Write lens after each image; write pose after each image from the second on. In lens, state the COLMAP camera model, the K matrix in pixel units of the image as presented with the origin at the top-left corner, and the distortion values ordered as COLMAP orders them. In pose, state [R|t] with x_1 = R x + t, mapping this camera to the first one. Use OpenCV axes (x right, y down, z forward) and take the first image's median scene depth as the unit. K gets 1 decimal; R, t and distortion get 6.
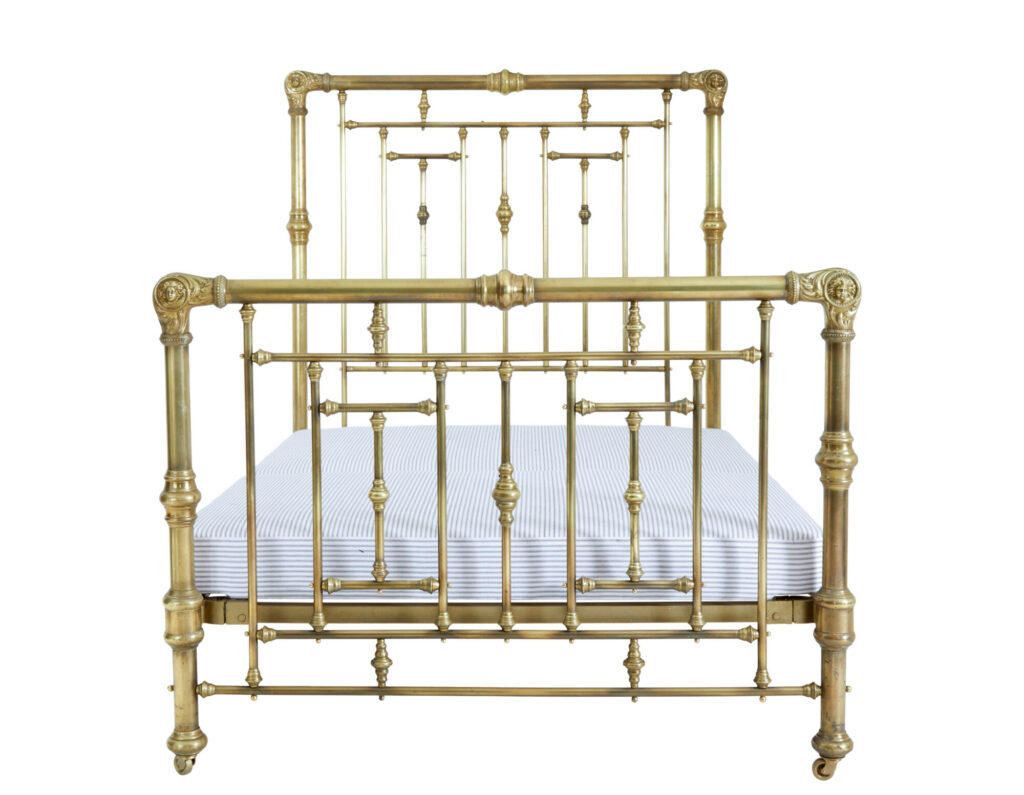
lens RADIAL K [[1742.7, 0, 512.0], [0, 1742.7, 397.5], [0, 0, 1]] dist [0.005239, 0.151523]
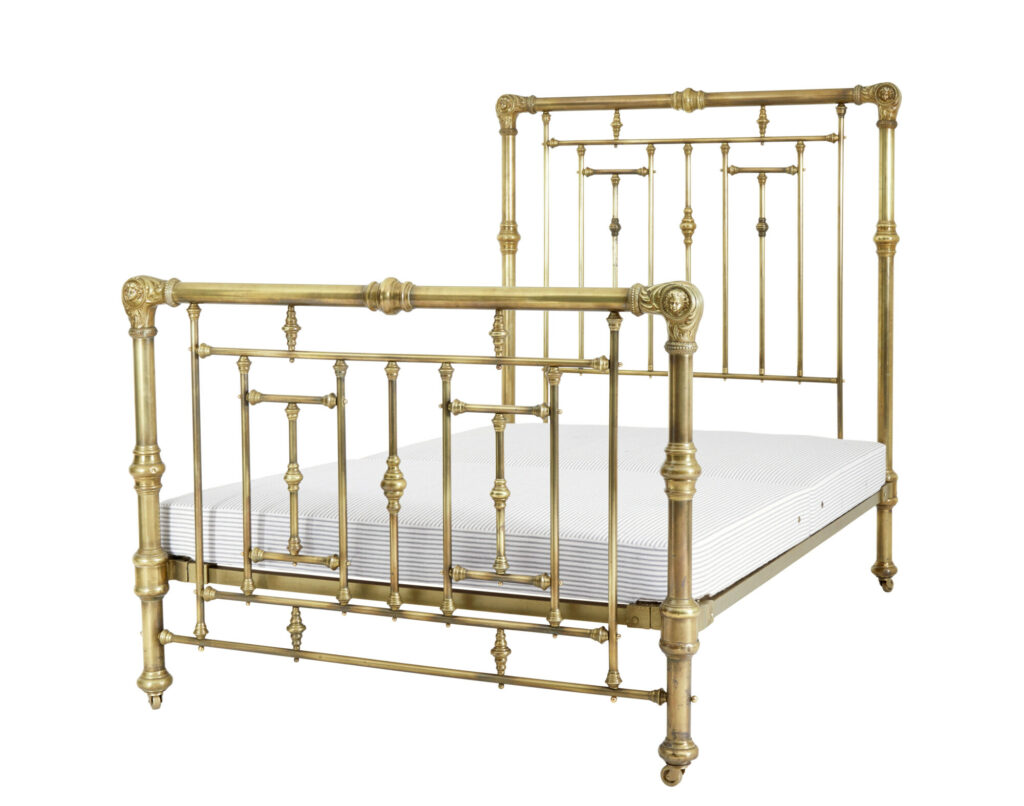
lens RADIAL K [[1683.2, 0, 512.1], [0, 1683.2, 367.7], [0, 0, 1]] dist [-0.013568, -0.065745]
pose [[0.918180, 0.036778, -0.394453, 0.388090], [-0.044644, 0.998945, -0.010780, -0.007283], [0.393640, 0.027508, 0.918853, 0.049883]]
